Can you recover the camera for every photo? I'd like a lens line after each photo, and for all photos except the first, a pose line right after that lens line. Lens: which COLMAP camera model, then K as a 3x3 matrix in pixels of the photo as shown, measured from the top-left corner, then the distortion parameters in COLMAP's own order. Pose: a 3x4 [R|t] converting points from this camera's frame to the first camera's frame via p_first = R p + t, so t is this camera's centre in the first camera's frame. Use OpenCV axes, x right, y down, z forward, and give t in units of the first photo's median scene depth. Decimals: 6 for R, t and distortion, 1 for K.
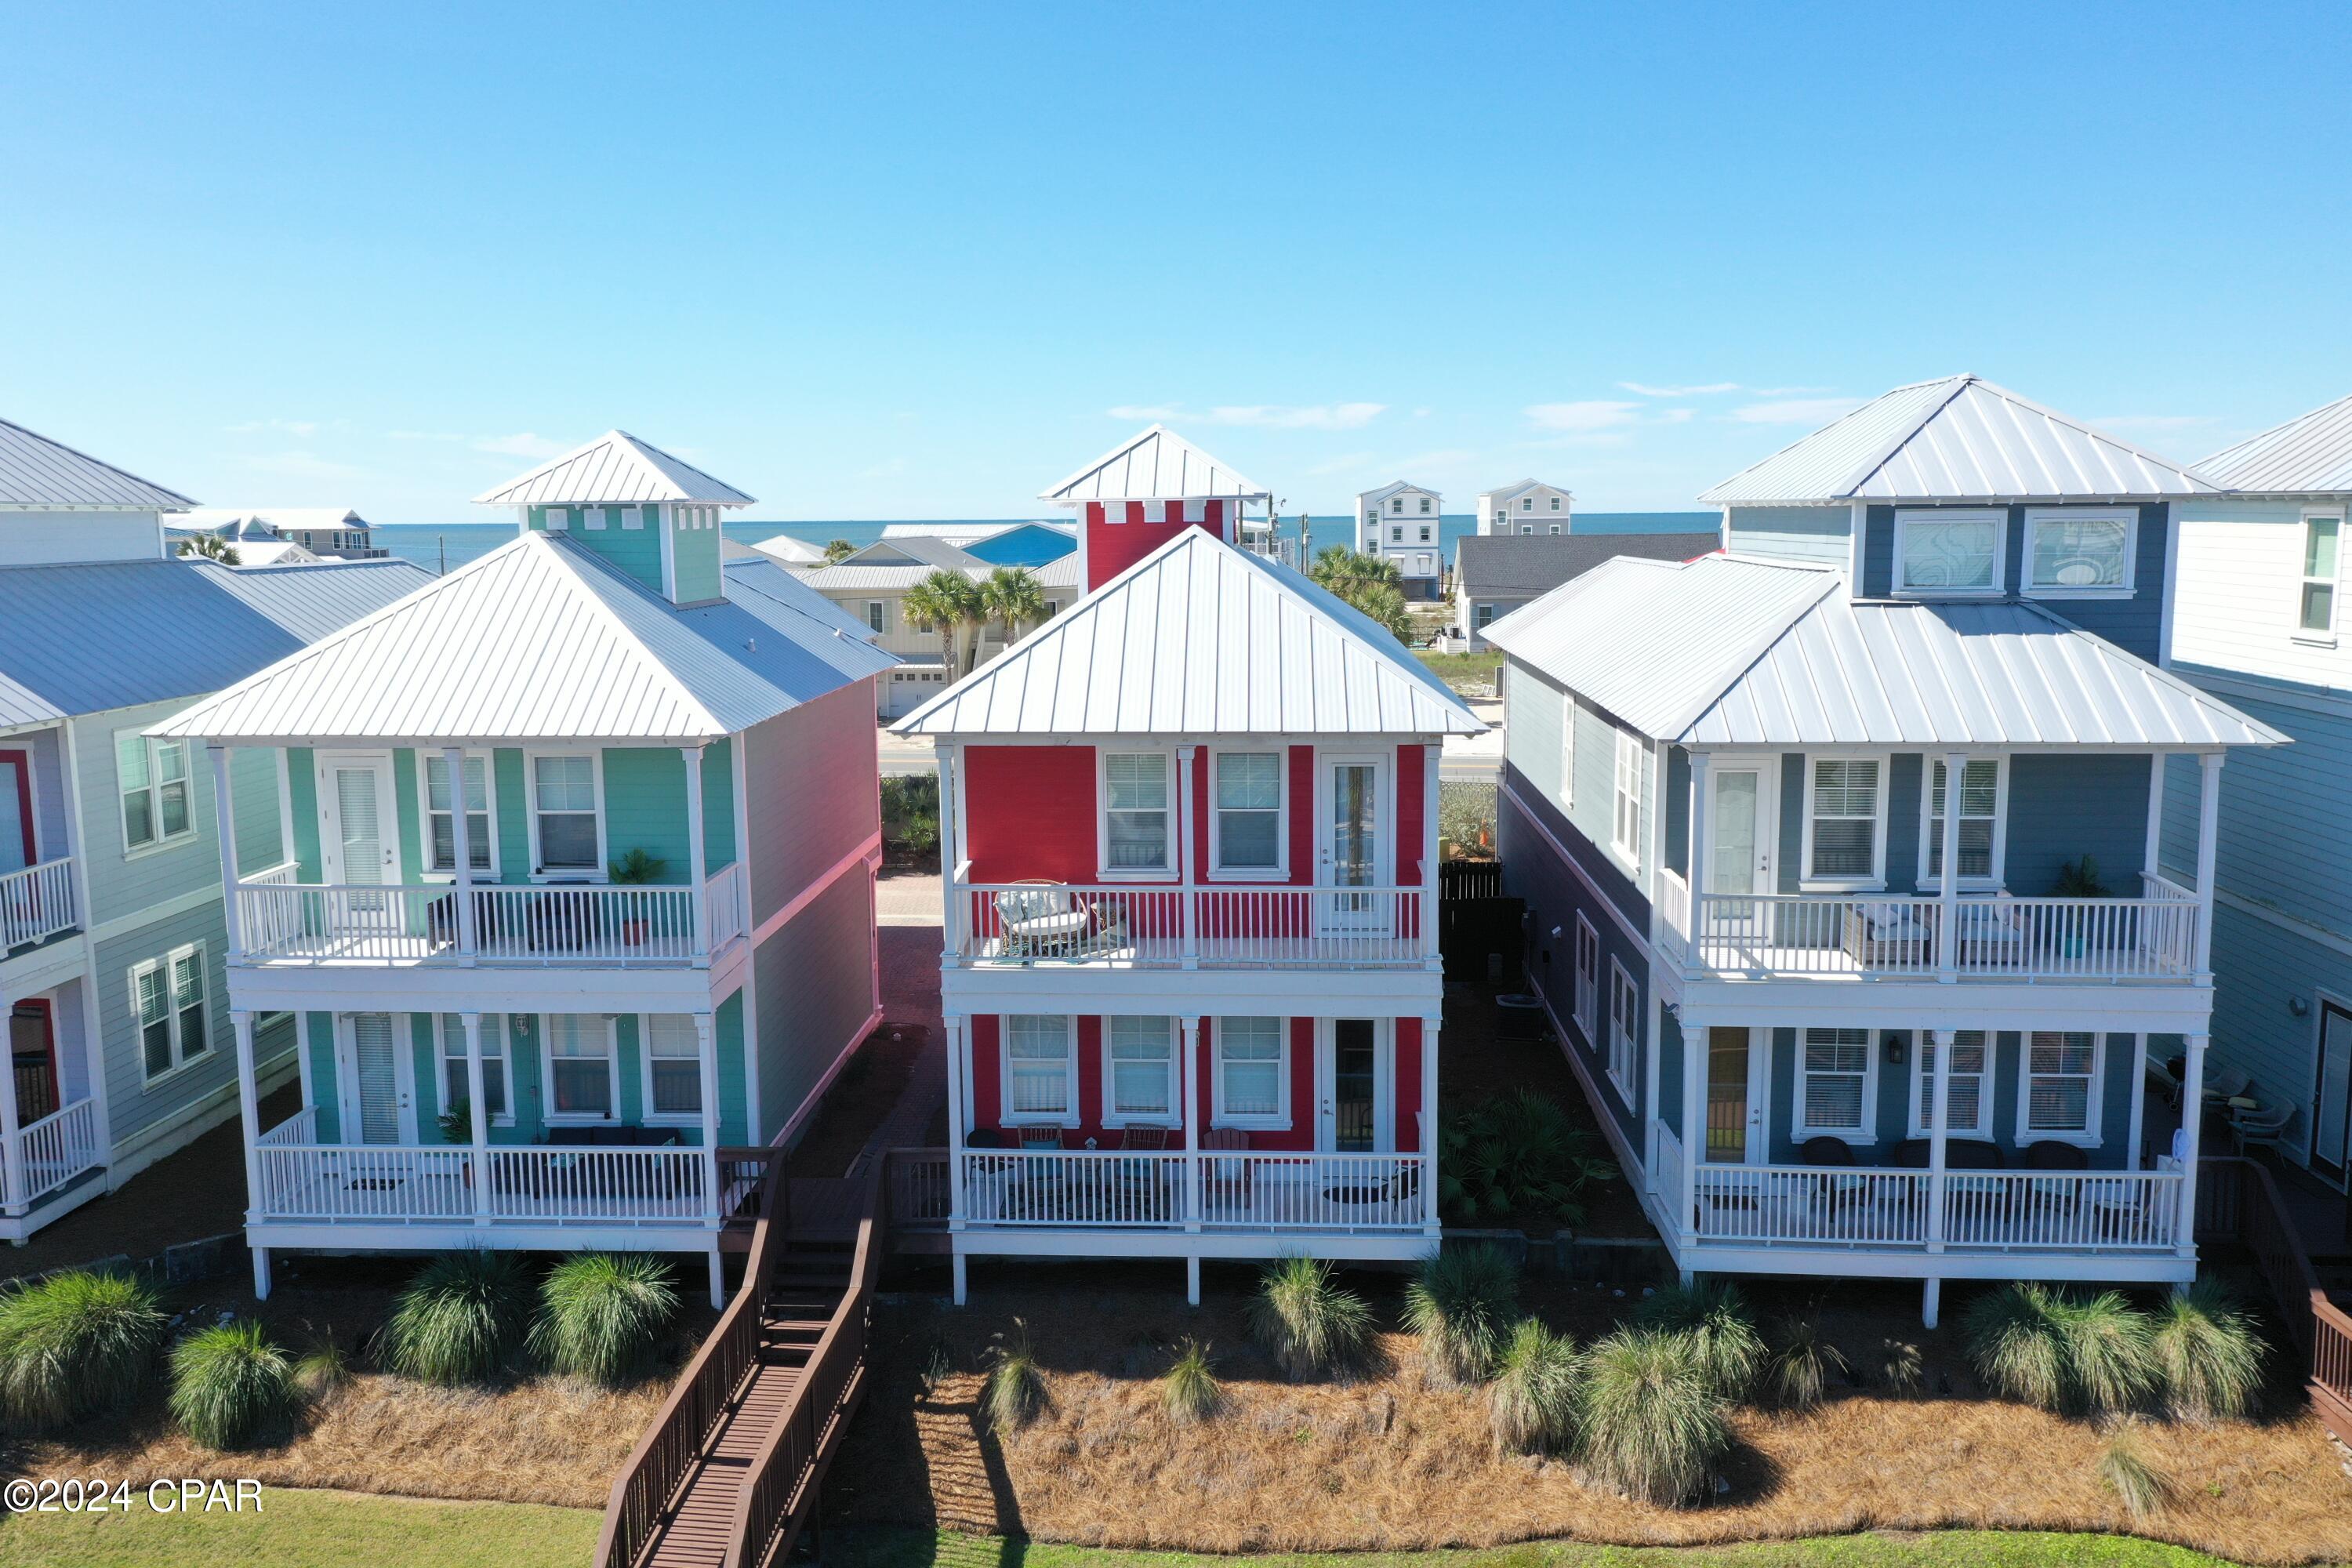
lens RADIAL K [[1873.8, 0, 1176.0], [0, 1873.8, 784.0], [0, 0, 1]] dist [0.010611, 0.014115]
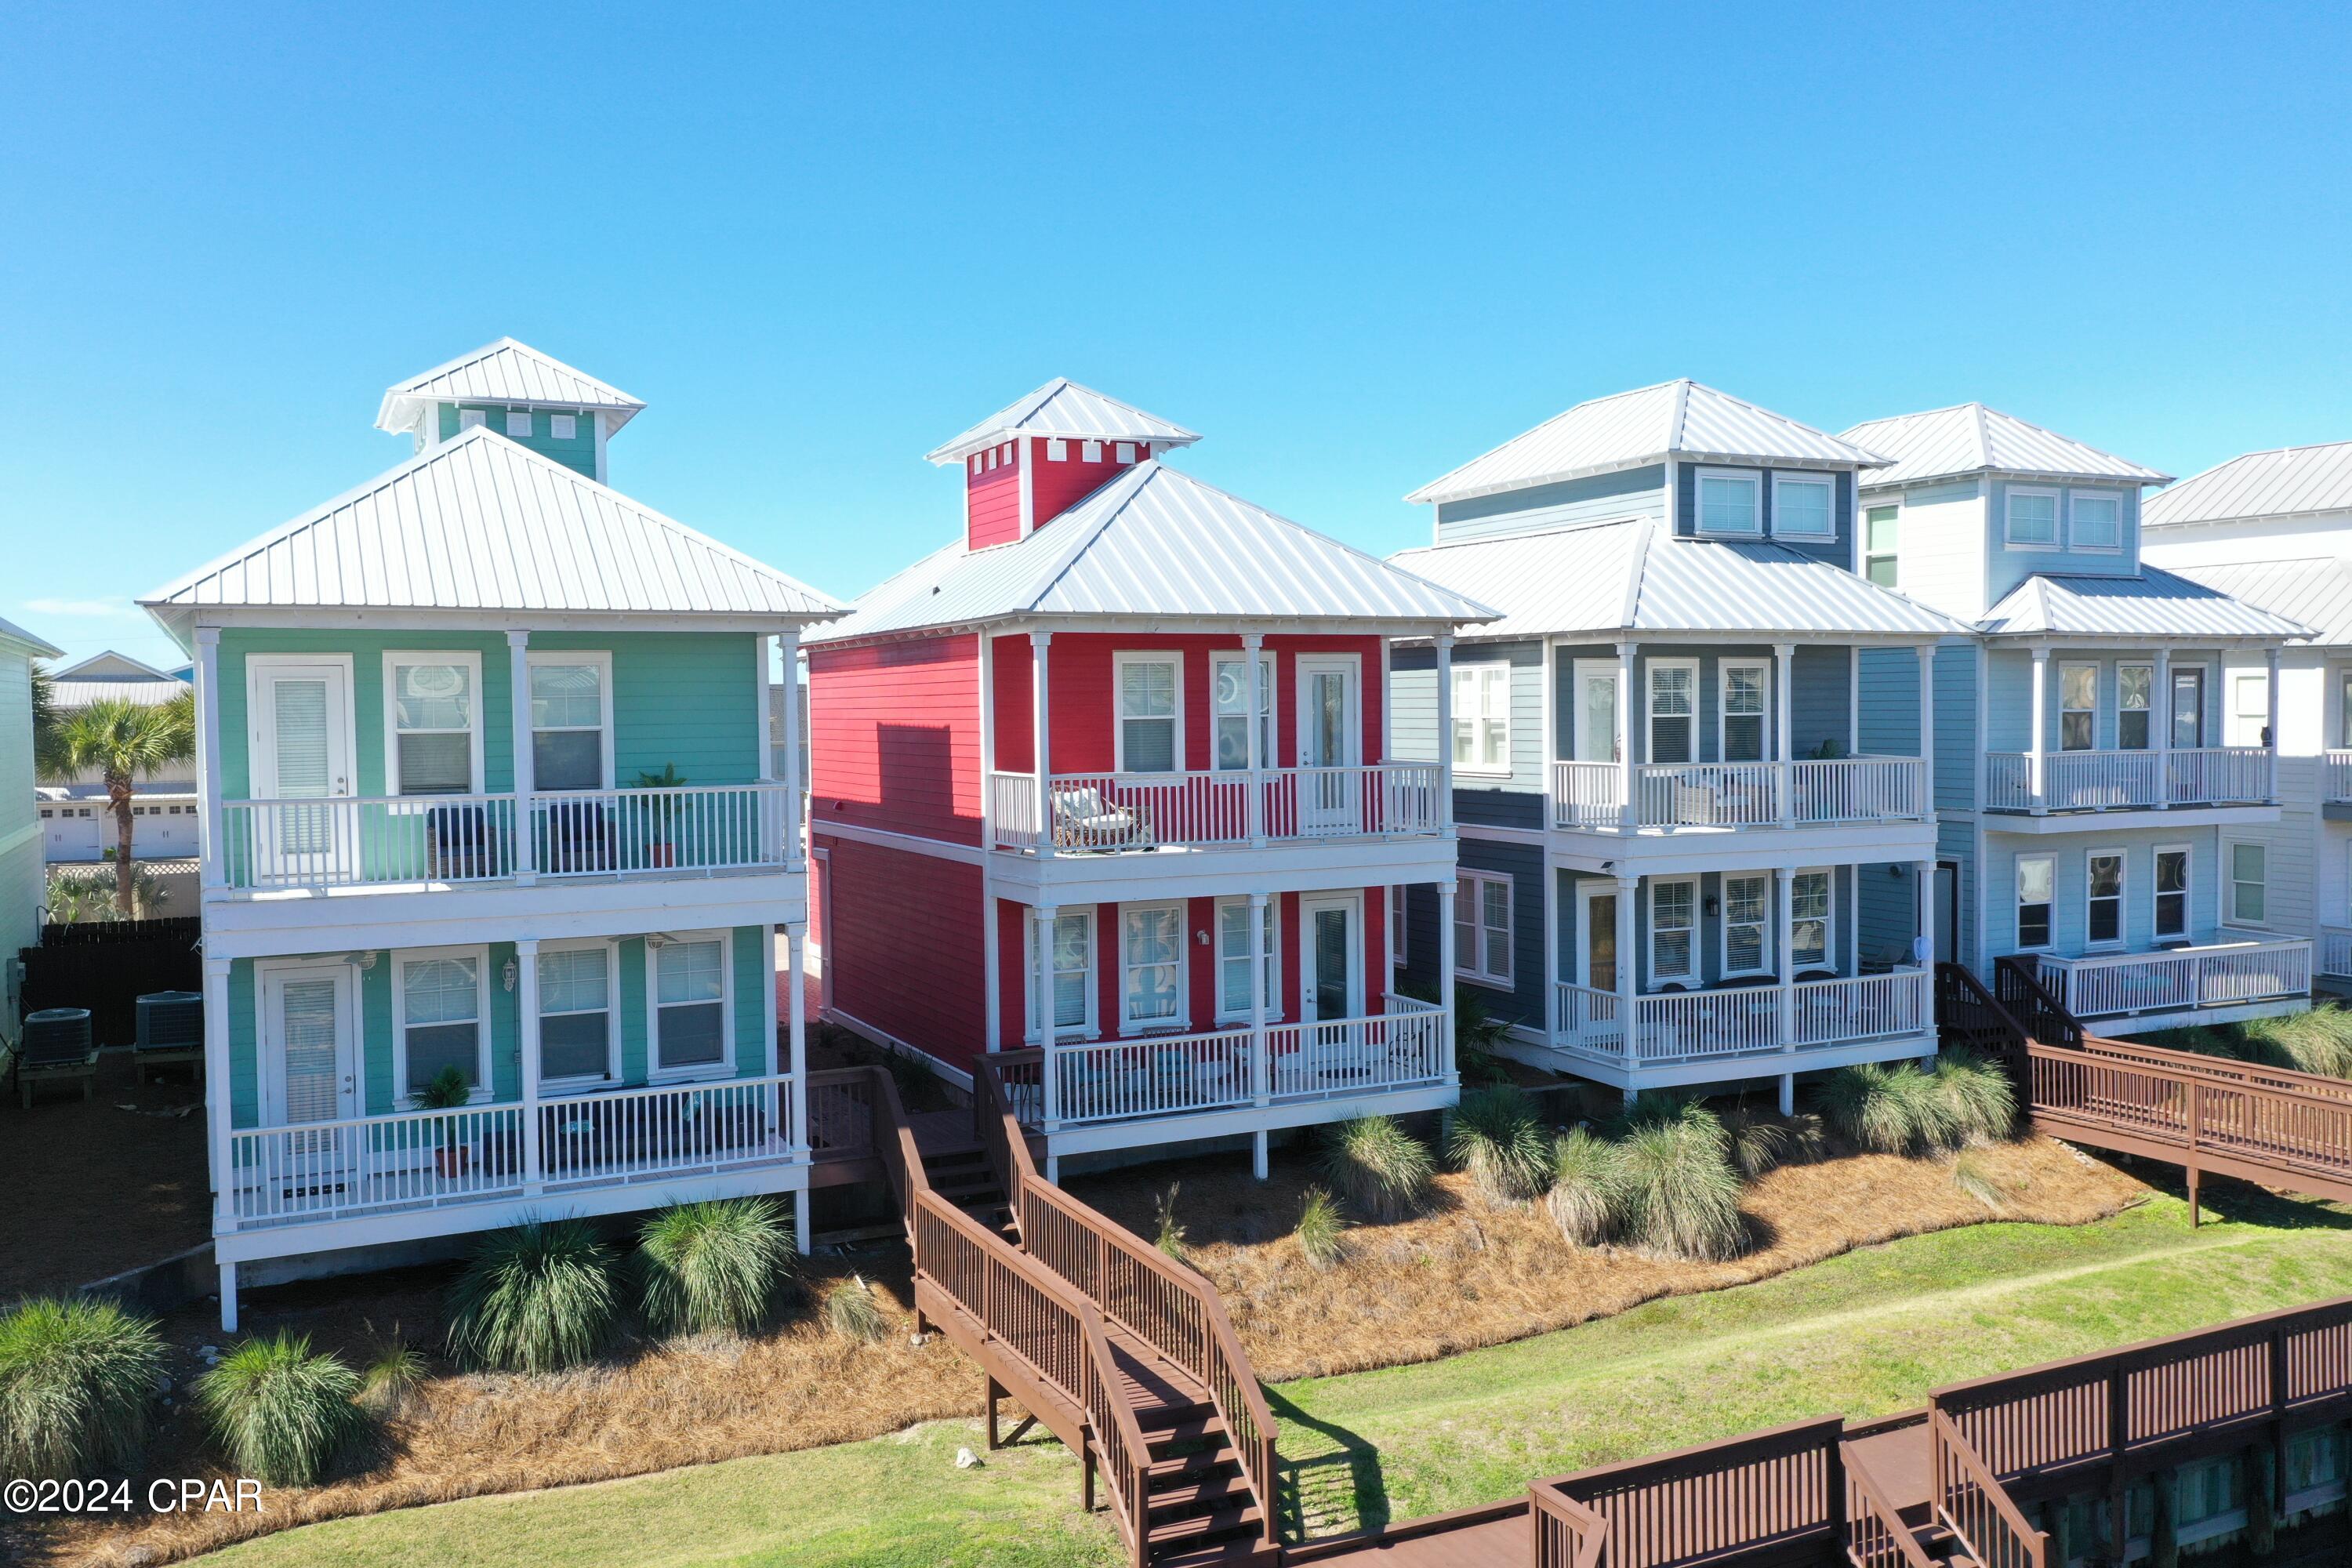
lens RADIAL K [[1873.8, 0, 1176.0], [0, 1873.8, 784.0], [0, 0, 1]] dist [0.010611, 0.014115]
pose [[0.875211, -0.024007, 0.483145, -0.545863], [0.075462, 0.993316, -0.087342, 0.152637], [-0.477819, 0.112902, 0.871173, 0.098961]]
